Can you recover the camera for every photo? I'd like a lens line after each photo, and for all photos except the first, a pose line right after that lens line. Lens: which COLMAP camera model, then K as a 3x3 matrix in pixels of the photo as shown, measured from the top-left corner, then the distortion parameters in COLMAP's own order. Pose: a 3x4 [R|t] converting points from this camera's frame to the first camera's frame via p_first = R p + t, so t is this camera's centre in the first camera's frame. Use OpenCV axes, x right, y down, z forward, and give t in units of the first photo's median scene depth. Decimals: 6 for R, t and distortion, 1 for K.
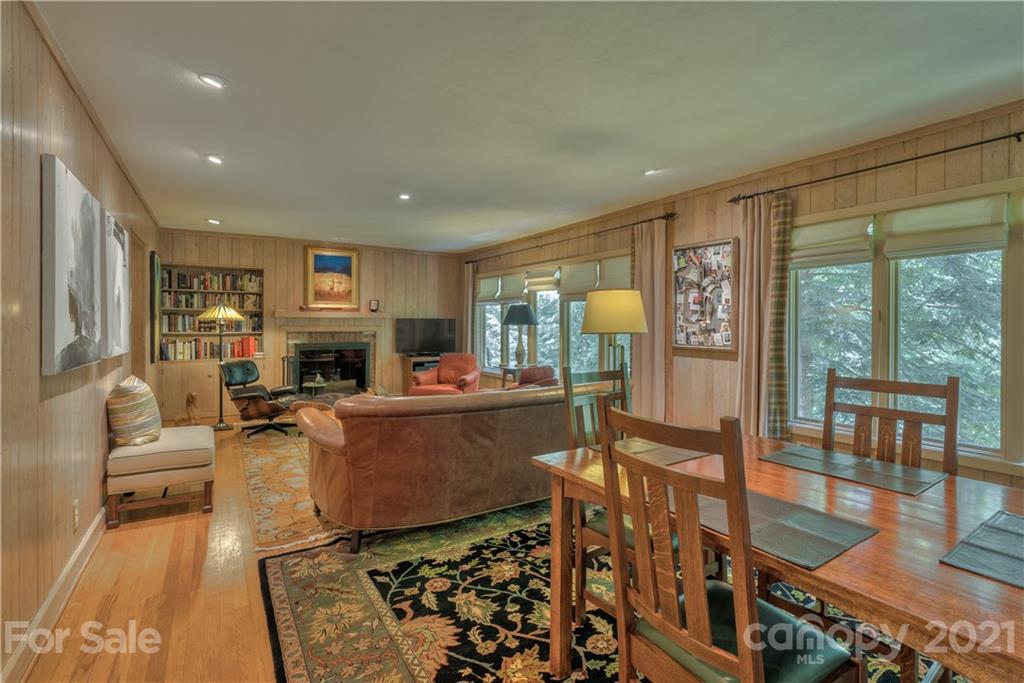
lens RADIAL K [[466.0, 0, 494.8], [0, 466.0, 327.1], [0, 0, 1]] dist [-0.003375, 0.000772]
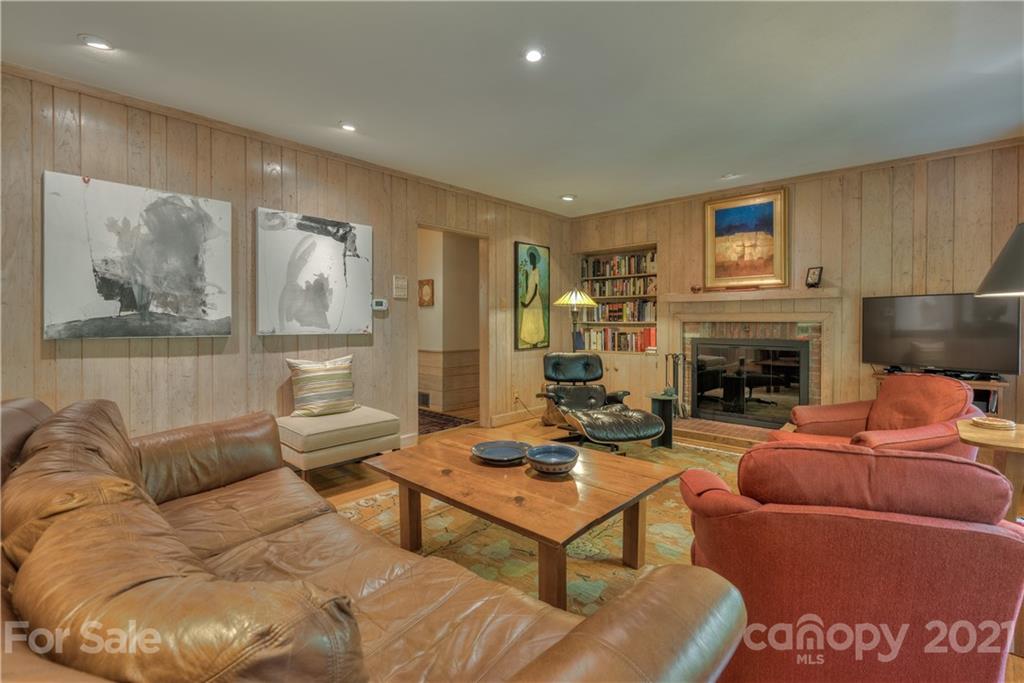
lens RADIAL K [[466.0, 0, 524.5], [0, 466.0, 324.2], [0, 0, 1]] dist [-0.003375, 0.000772]
pose [[0.298753, 0.004002, -0.954322, 0.206523], [-0.006104, 0.999979, 0.002282, 0.014914], [0.954311, 0.005144, 0.298772, 0.558251]]
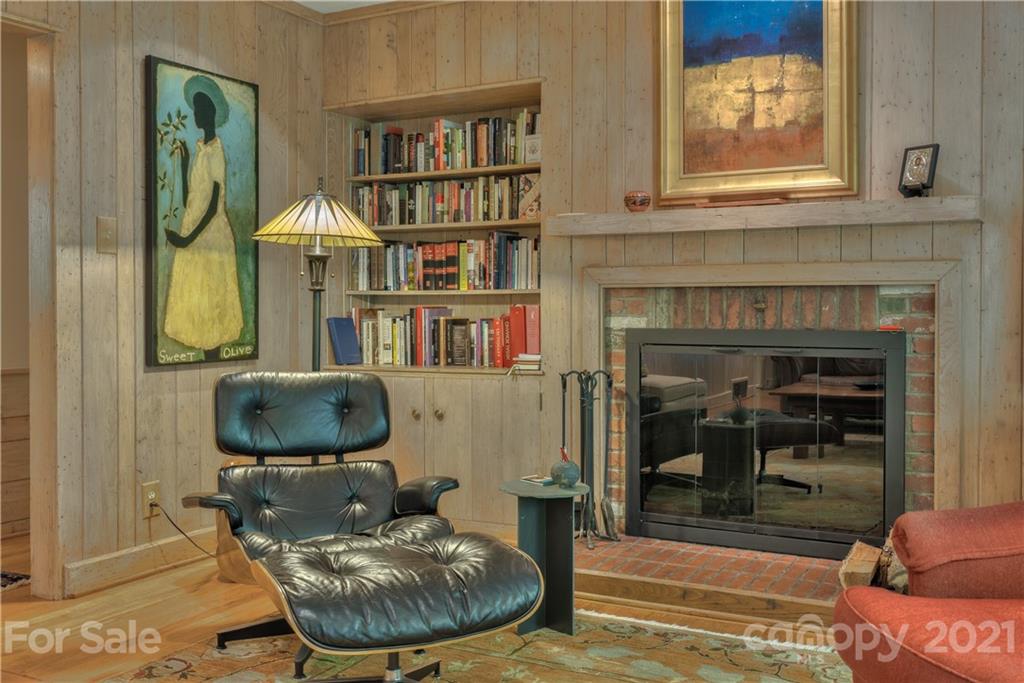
lens RADIAL K [[1009.3, 0, 529.7], [0, 1009.3, 316.8], [0, 0, 1]] dist [-0.001834, 0.000000]
pose [[0.516606, 0.005019, -0.856208, 0.072033], [-0.004173, 0.999986, 0.003345, 0.028004], [0.856213, 0.001845, 0.516620, 0.667837]]
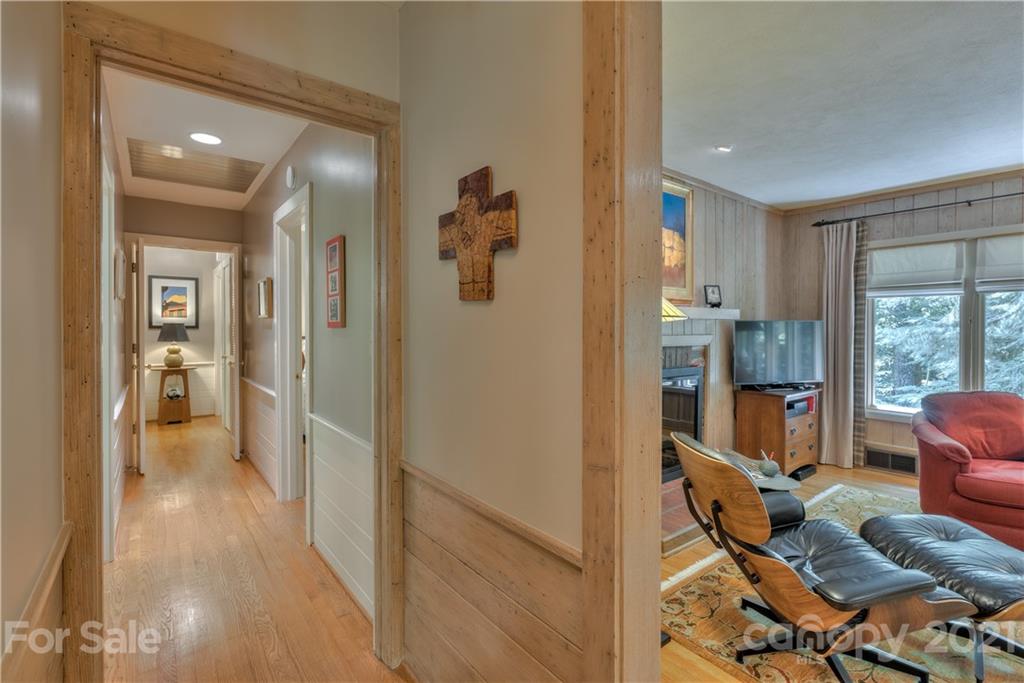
lens RADIAL K [[466.0, 0, 513.6], [0, 466.0, 335.0], [0, 0, 1]] dist [-0.003375, 0.000772]
pose [[0.992833, -0.004024, 0.119442, -0.617420], [0.003233, 0.999972, 0.006816, -0.007298], [-0.119466, -0.006381, 0.992818, 0.581570]]
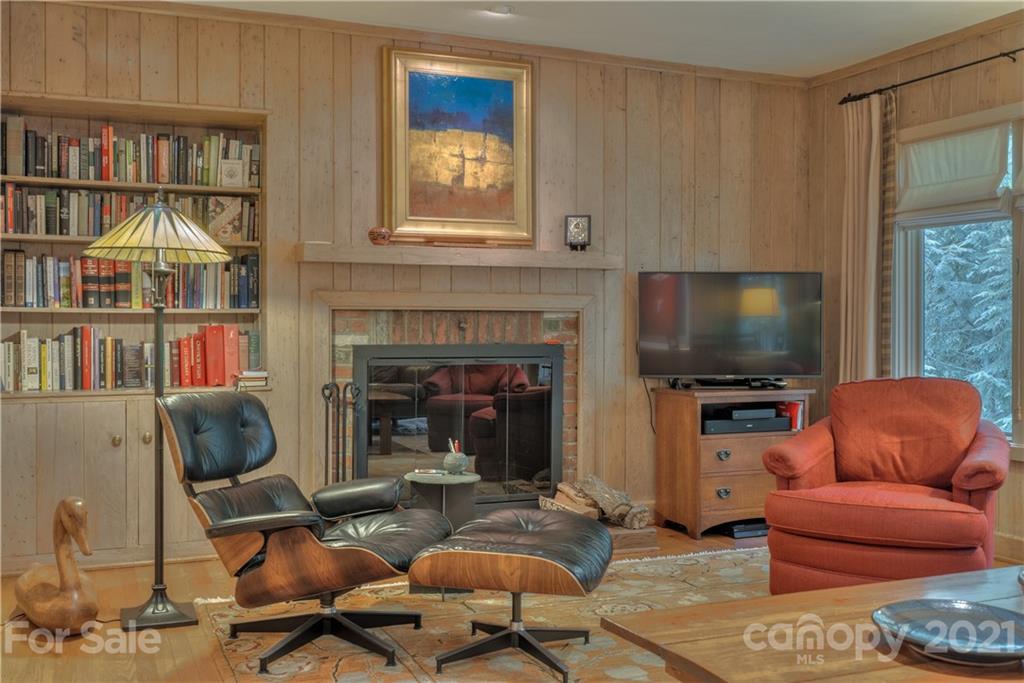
lens RADIAL K [[1009.3, 0, 503.2], [0, 1009.3, 335.6], [0, 0, 1]] dist [-0.001834, 0.000000]
pose [[0.989169, -0.000356, -0.146780, -0.235473], [0.000565, 0.999999, 0.001386, 0.029367], [0.146779, -0.001454, 0.989168, 0.335036]]
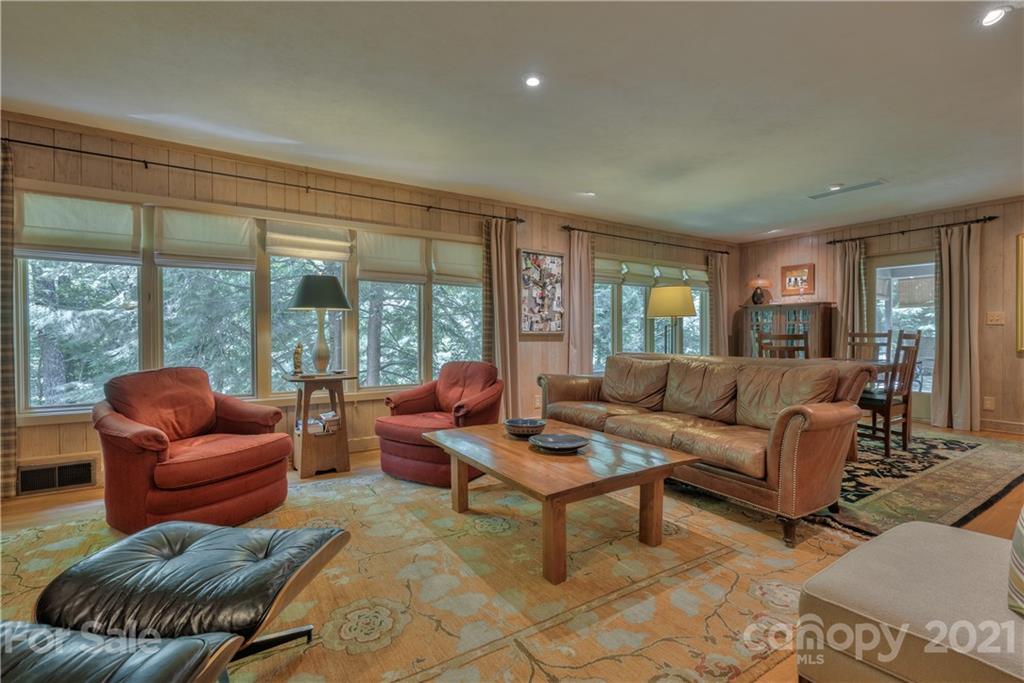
lens RADIAL K [[466.0, 0, 517.4], [0, 466.0, 339.3], [0, 0, 1]] dist [-0.003375, 0.000772]
pose [[-0.035715, -0.015981, 0.999234, -0.524824], [0.007787, 0.999837, 0.016269, 0.025172], [-0.999332, 0.008363, -0.035585, 0.691810]]
